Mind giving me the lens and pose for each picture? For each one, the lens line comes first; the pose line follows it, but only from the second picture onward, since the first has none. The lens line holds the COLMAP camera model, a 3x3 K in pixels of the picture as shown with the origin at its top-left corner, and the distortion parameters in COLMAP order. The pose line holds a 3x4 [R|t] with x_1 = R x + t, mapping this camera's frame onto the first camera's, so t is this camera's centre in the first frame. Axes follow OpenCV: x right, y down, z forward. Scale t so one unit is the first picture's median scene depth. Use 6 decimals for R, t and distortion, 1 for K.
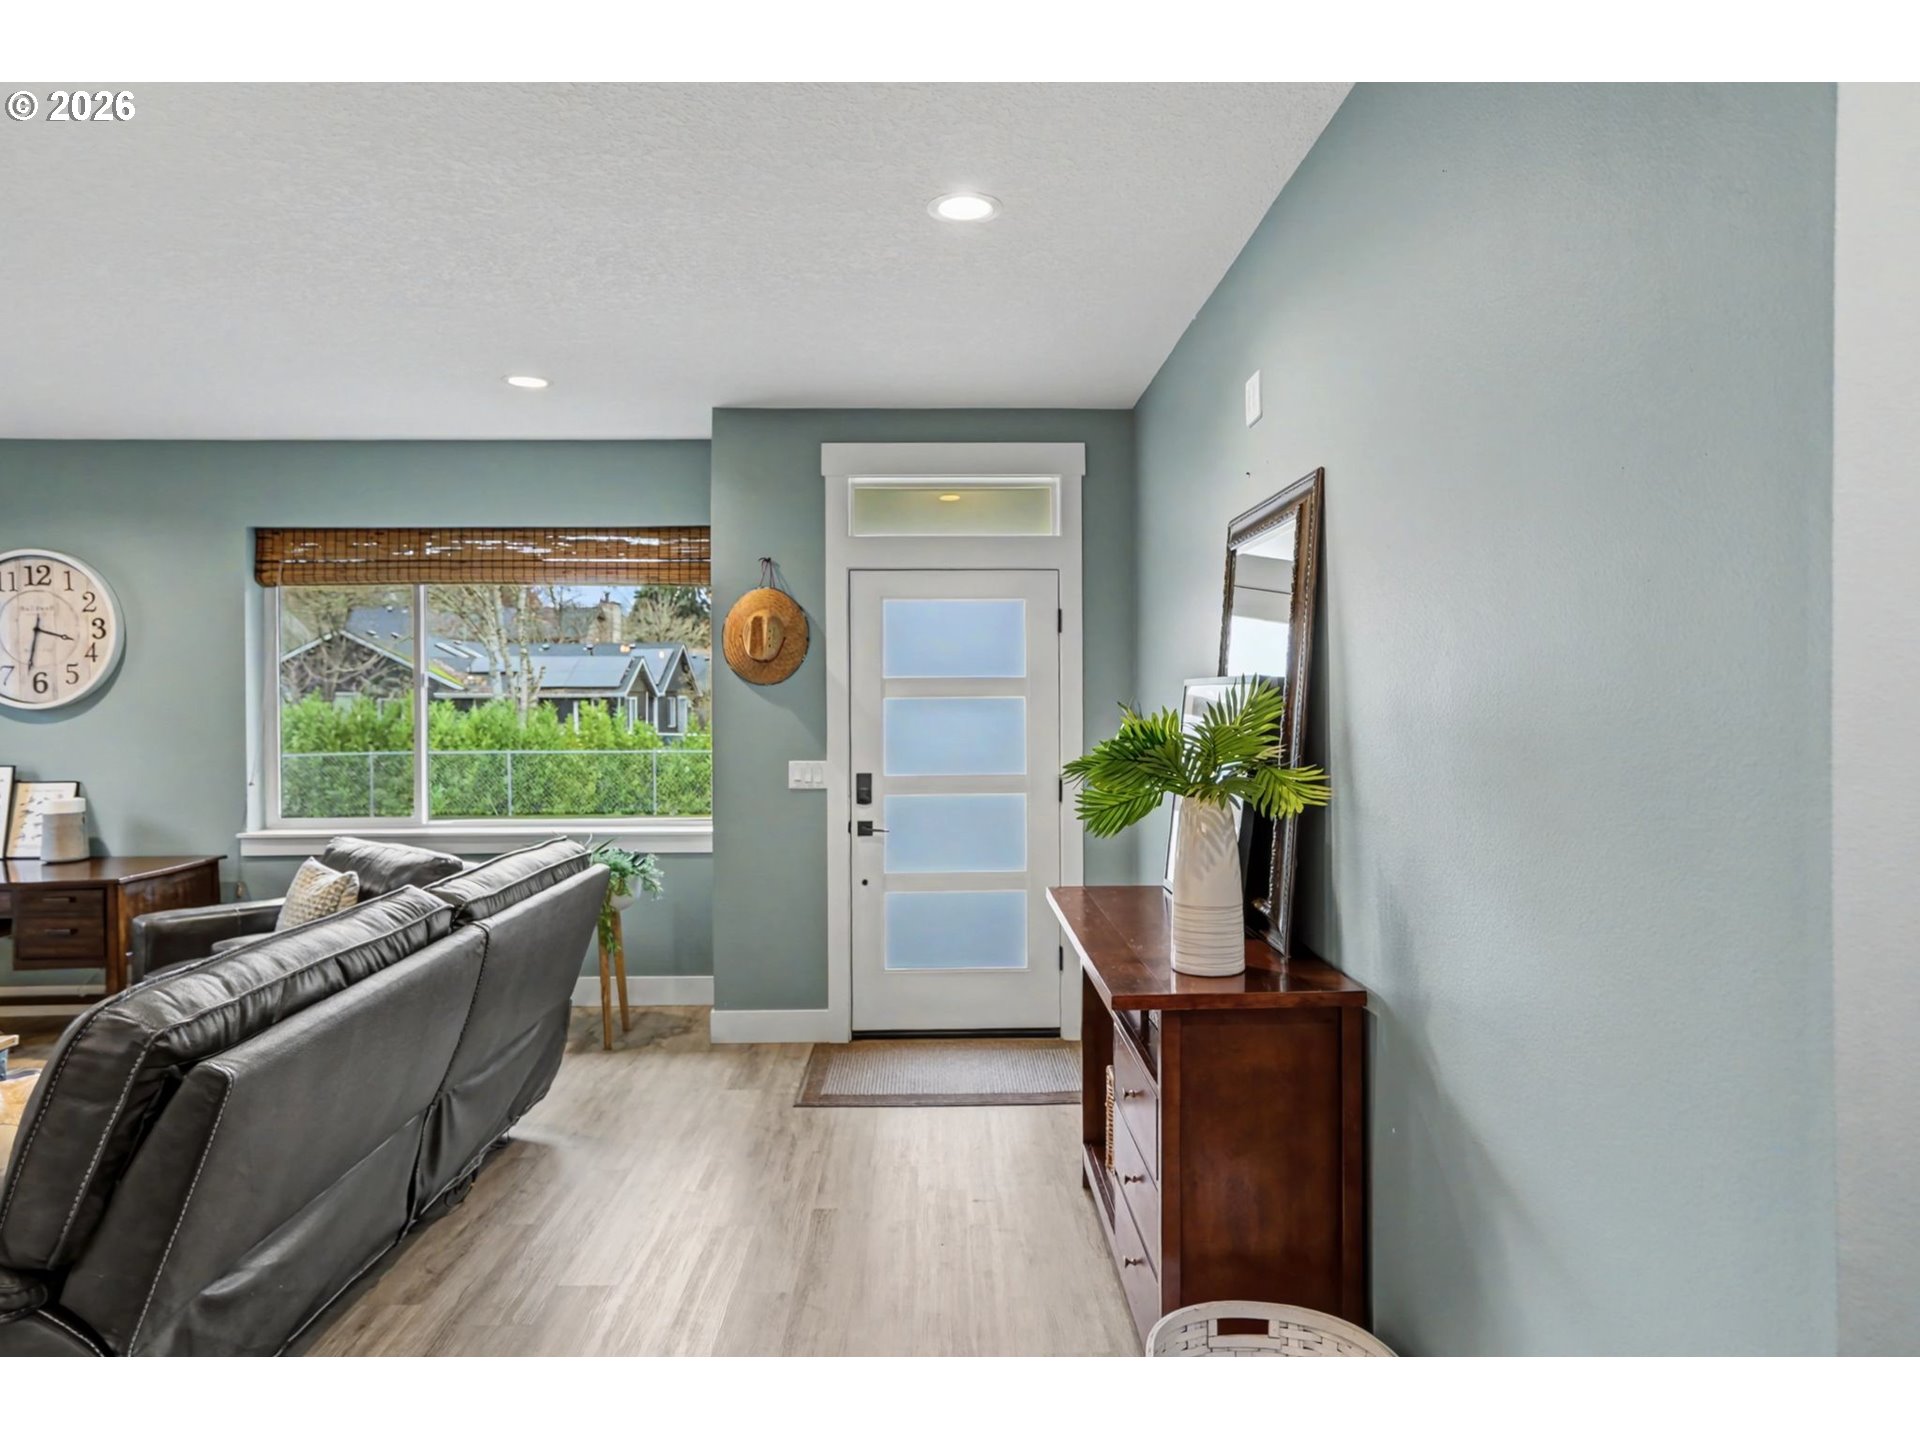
lens RADIAL K [[1172.1, 0, 953.7], [0, 1172.1, 700.0], [0, 0, 1]] dist [-0.007714, 0.033023]
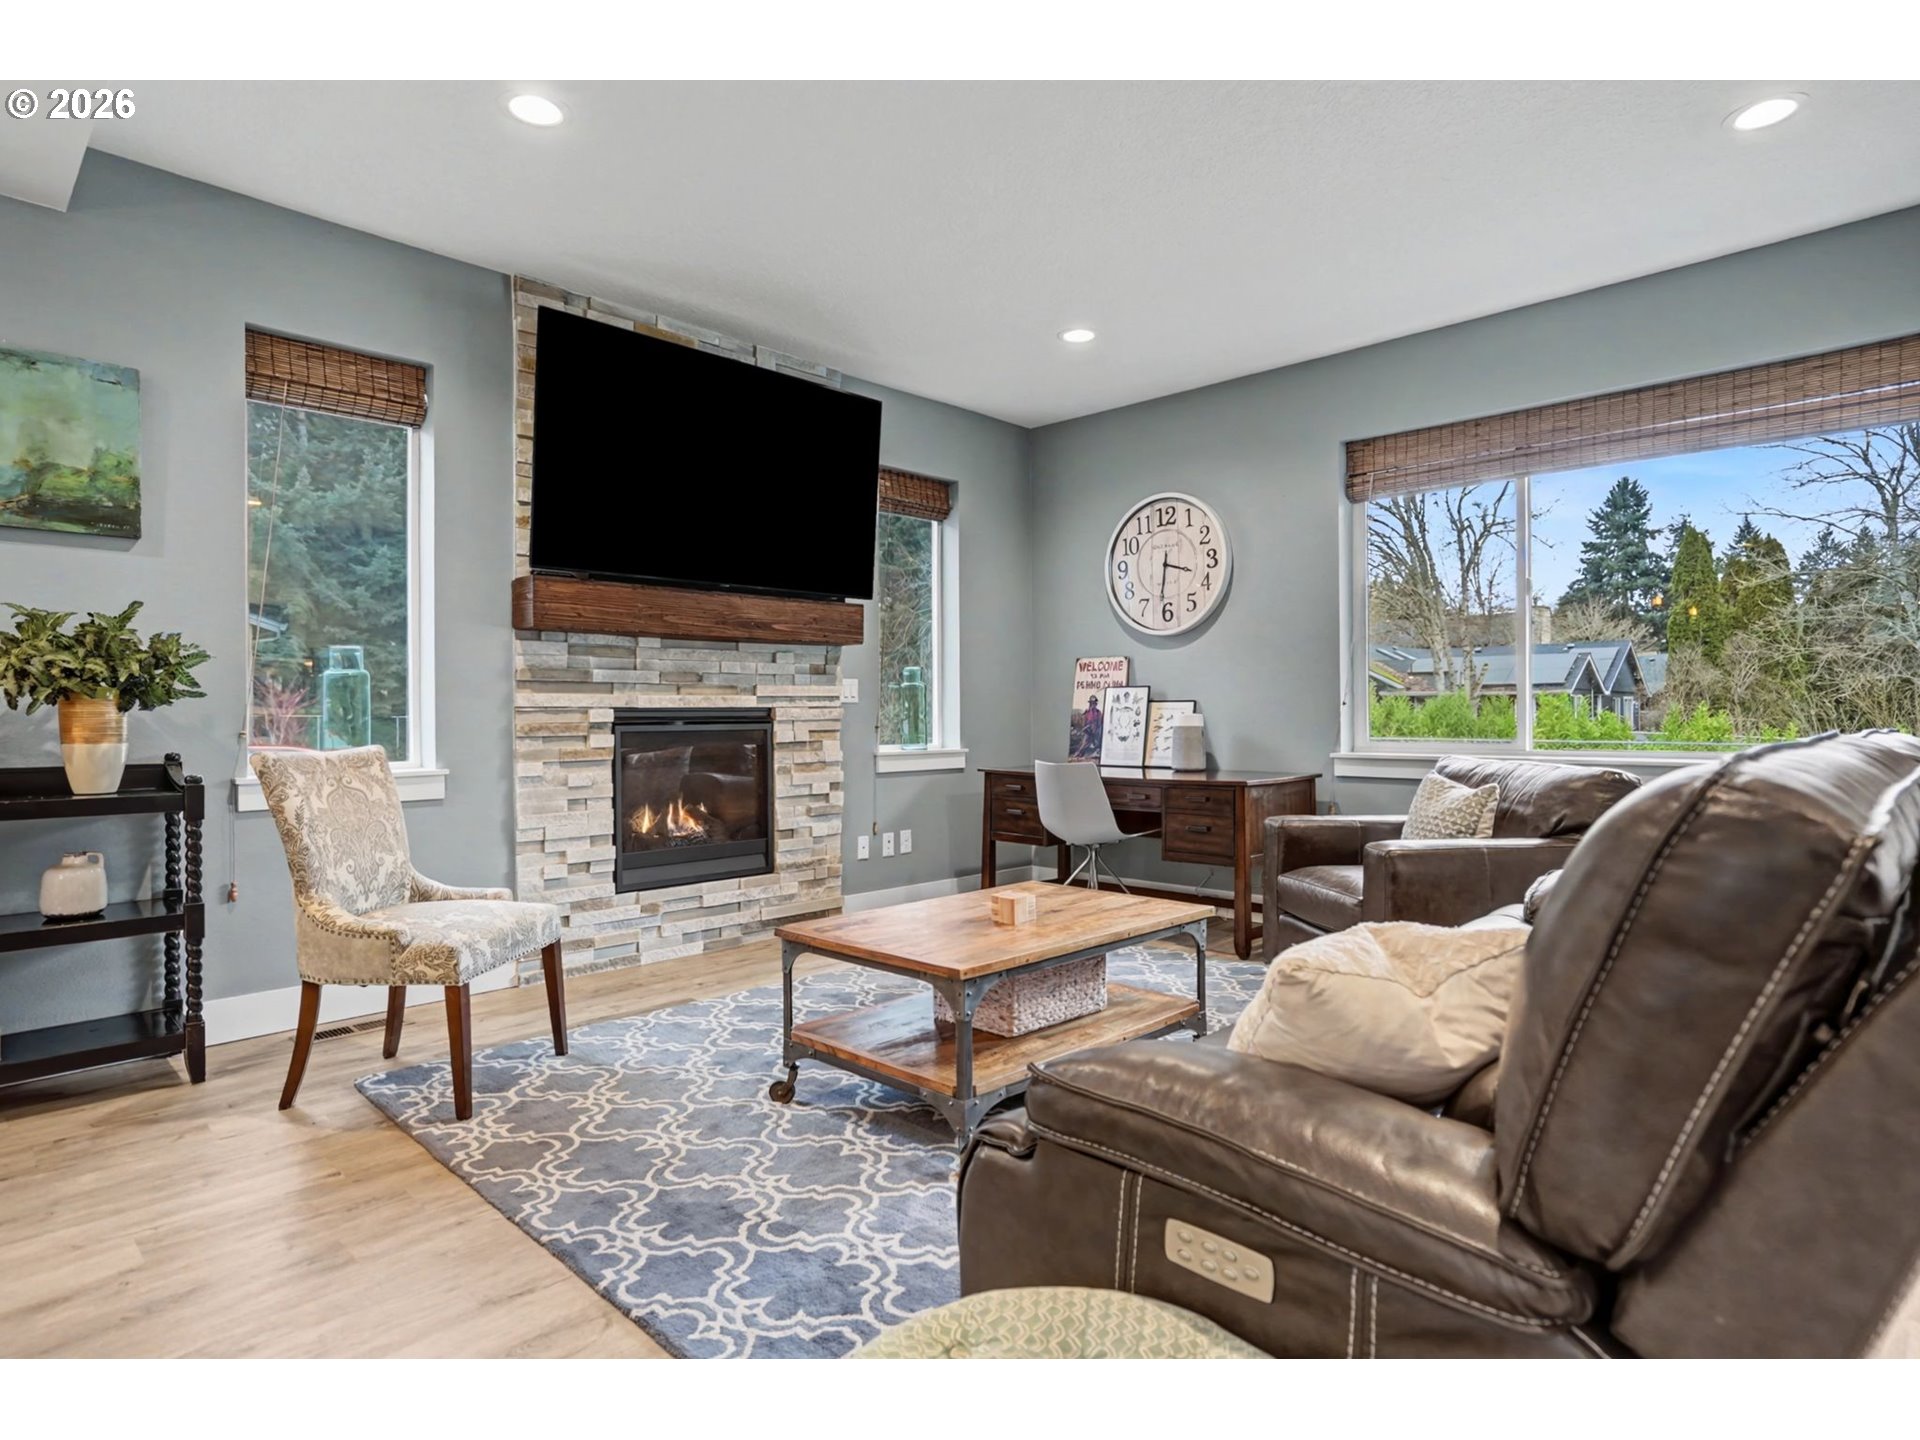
lens RADIAL K [[1047.9, 0, 969.0], [0, 1047.9, 723.3], [0, 0, 1]] dist [-0.017090, 0.013110]
pose [[0.714564, 0.009211, -0.699509, -0.213500], [-0.000093, 0.999915, 0.013072, 0.077692], [0.699570, -0.009276, 0.714504, 0.158741]]
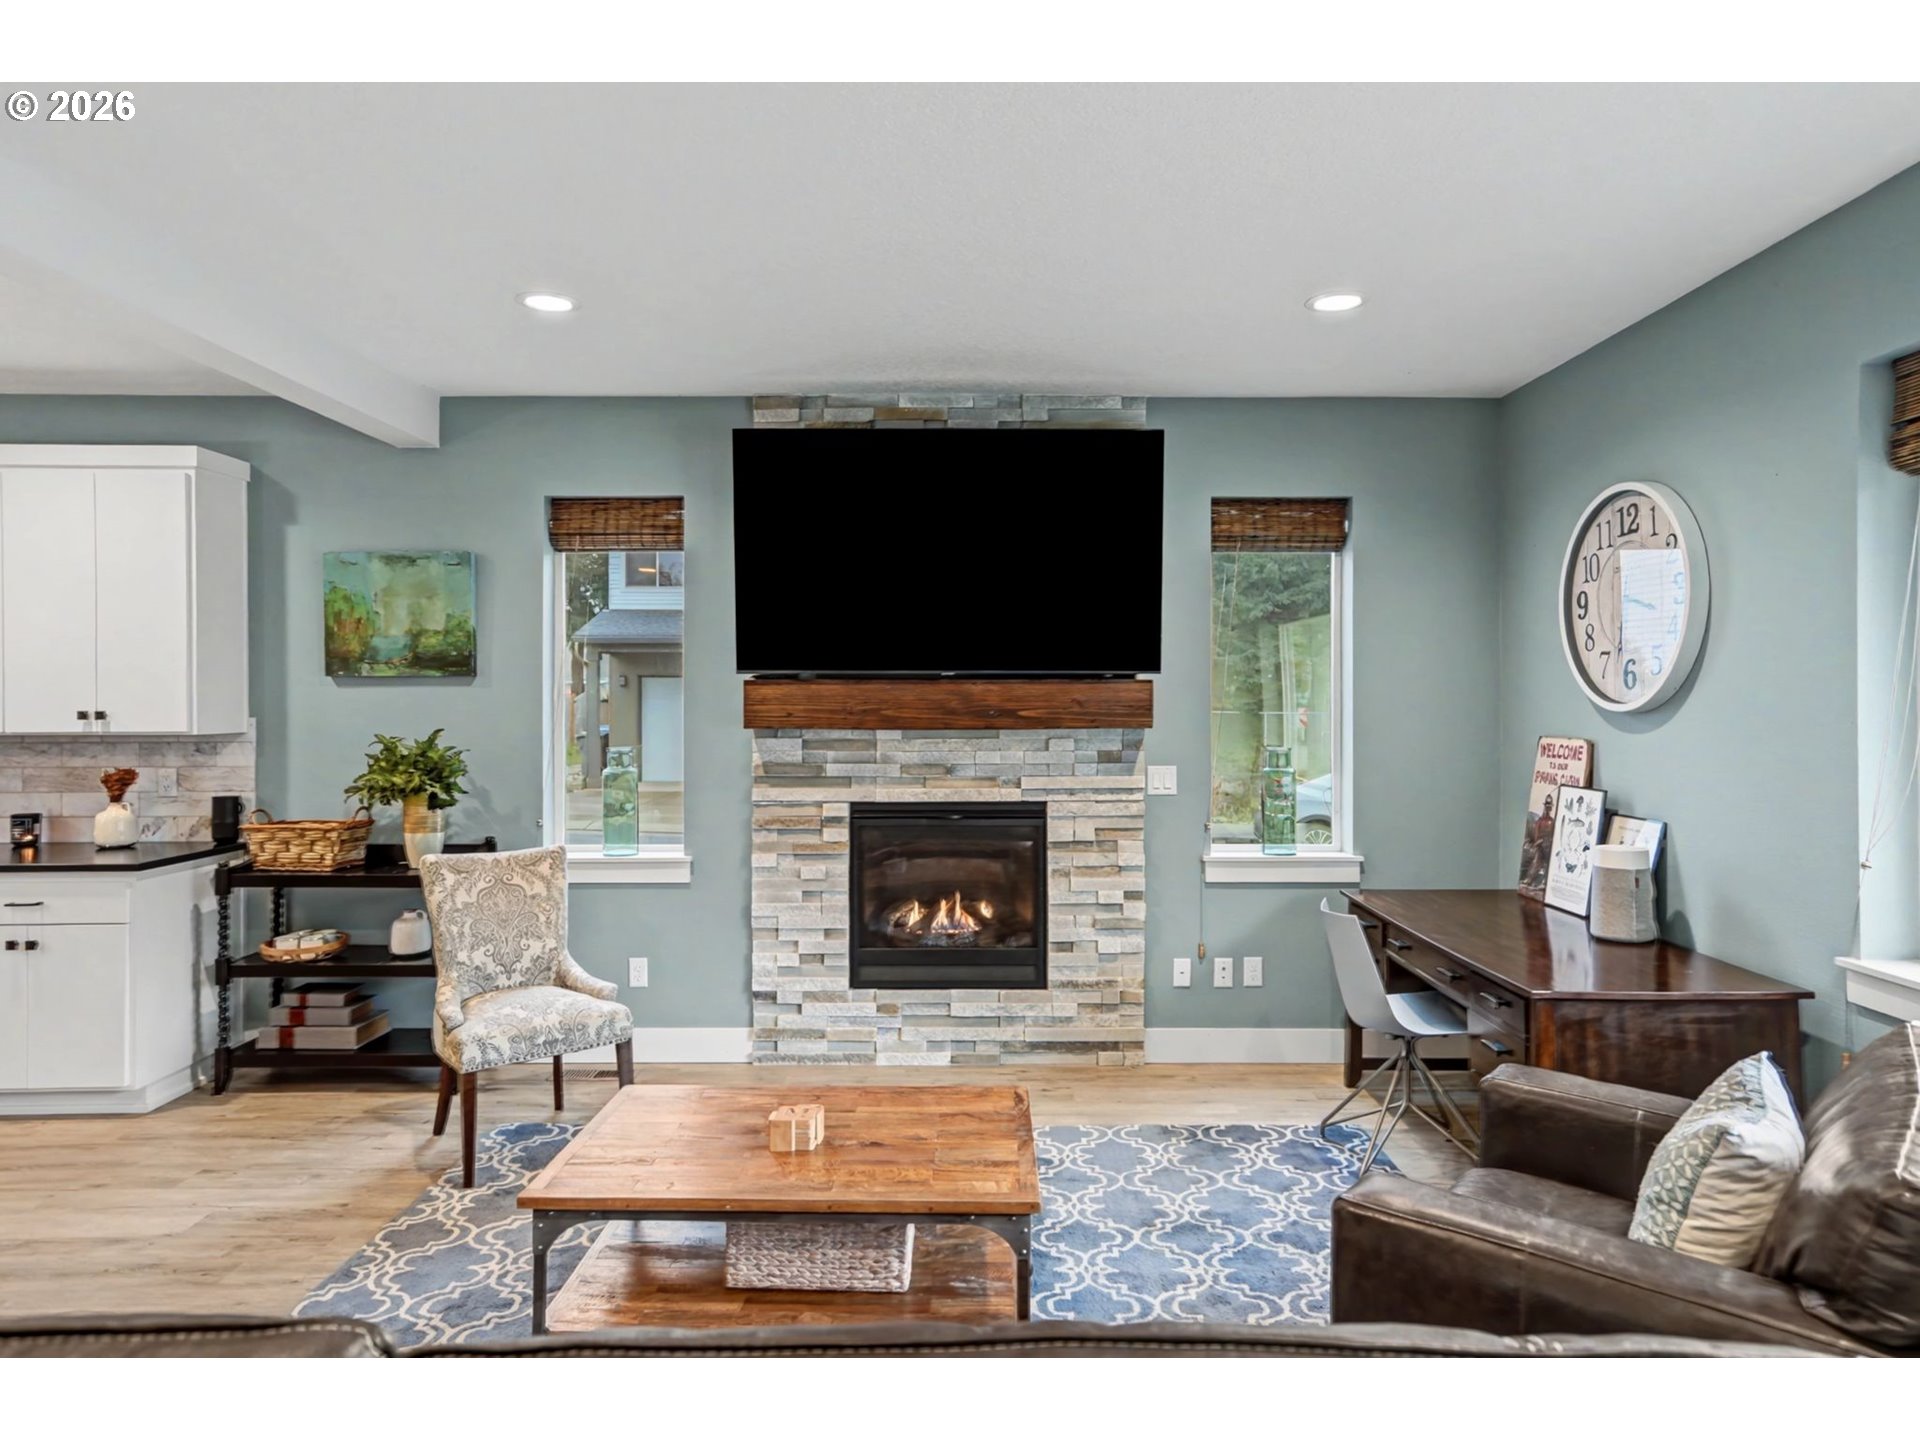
lens RADIAL K [[1172.1, 0, 974.7], [0, 1172.1, 702.8], [0, 0, 1]] dist [-0.007714, 0.033023]
pose [[-0.014047, 0.009073, -0.999860, -0.081244], [-0.000700, 0.999958, 0.009083, -0.003875], [0.999901, 0.000828, -0.014040, 0.626543]]
